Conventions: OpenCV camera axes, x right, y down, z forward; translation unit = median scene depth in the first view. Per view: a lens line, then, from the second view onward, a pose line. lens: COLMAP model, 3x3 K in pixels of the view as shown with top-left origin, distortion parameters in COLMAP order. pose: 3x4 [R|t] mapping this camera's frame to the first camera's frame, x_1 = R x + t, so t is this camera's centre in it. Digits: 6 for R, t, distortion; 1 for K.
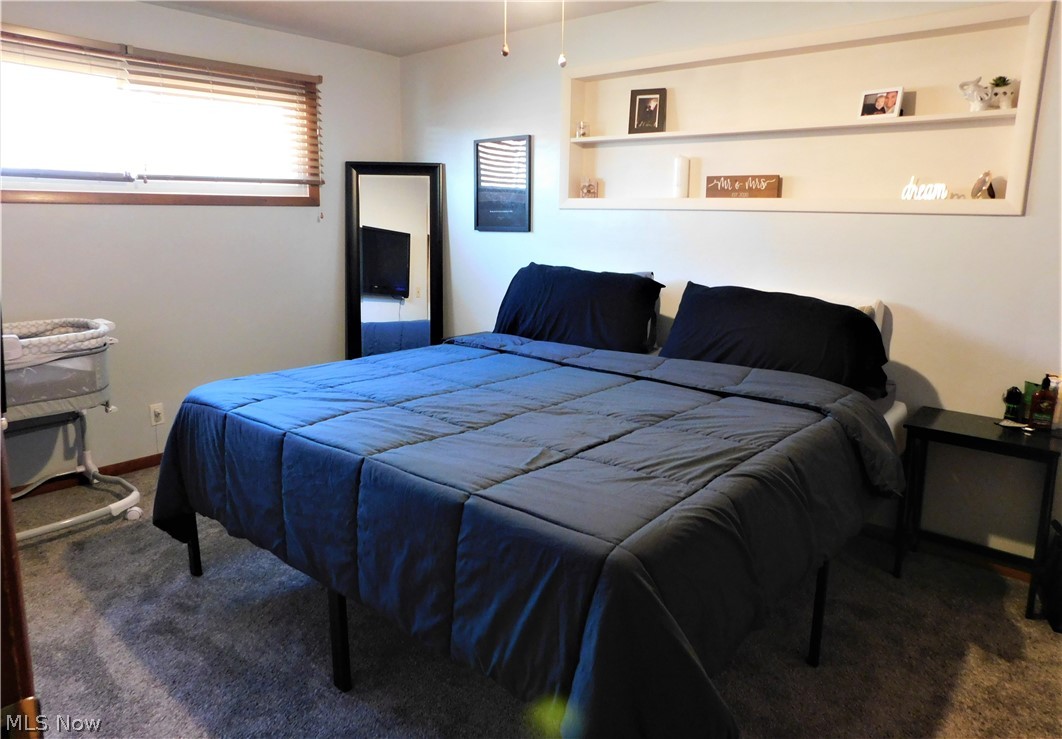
lens RADIAL K [[701.3, 0, 531.8], [0, 701.3, 340.8], [0, 0, 1]] dist [-0.070468, 0.067463]
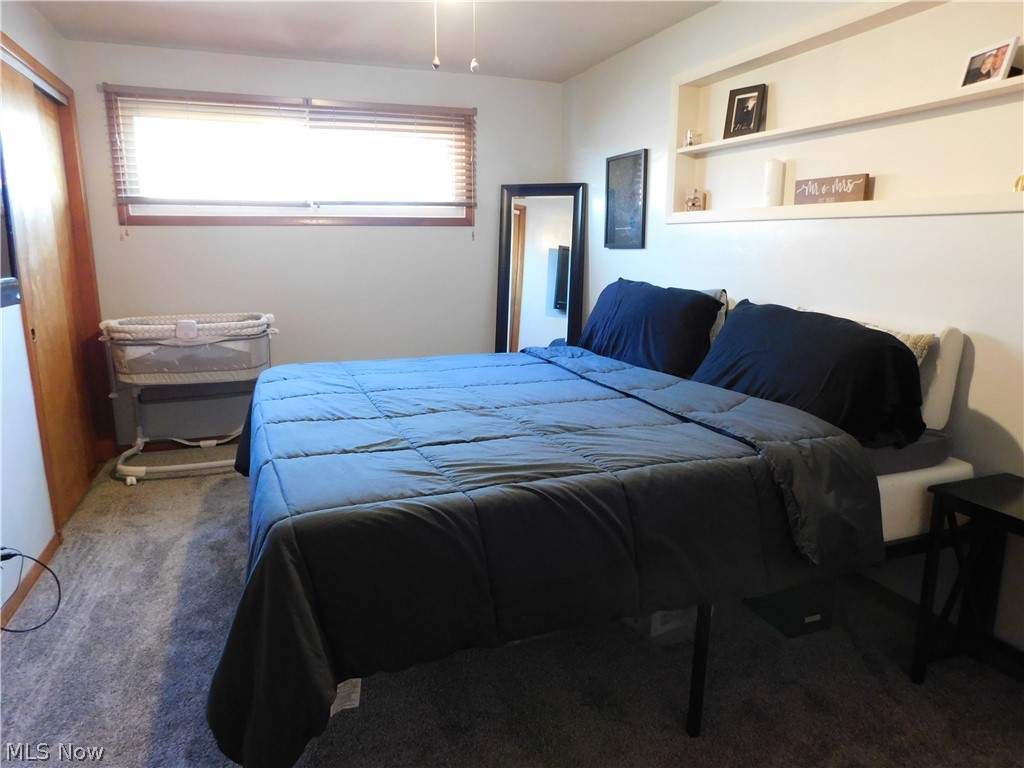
lens RADIAL K [[675.0, 0, 517.3], [0, 675.0, 383.0], [0, 0, 1]] dist [-0.065816, 0.051884]
pose [[0.881443, 0.088055, -0.464009, 0.366970], [-0.077082, 0.996114, 0.042605, 0.007695], [0.465957, -0.001787, 0.884805, 0.103186]]
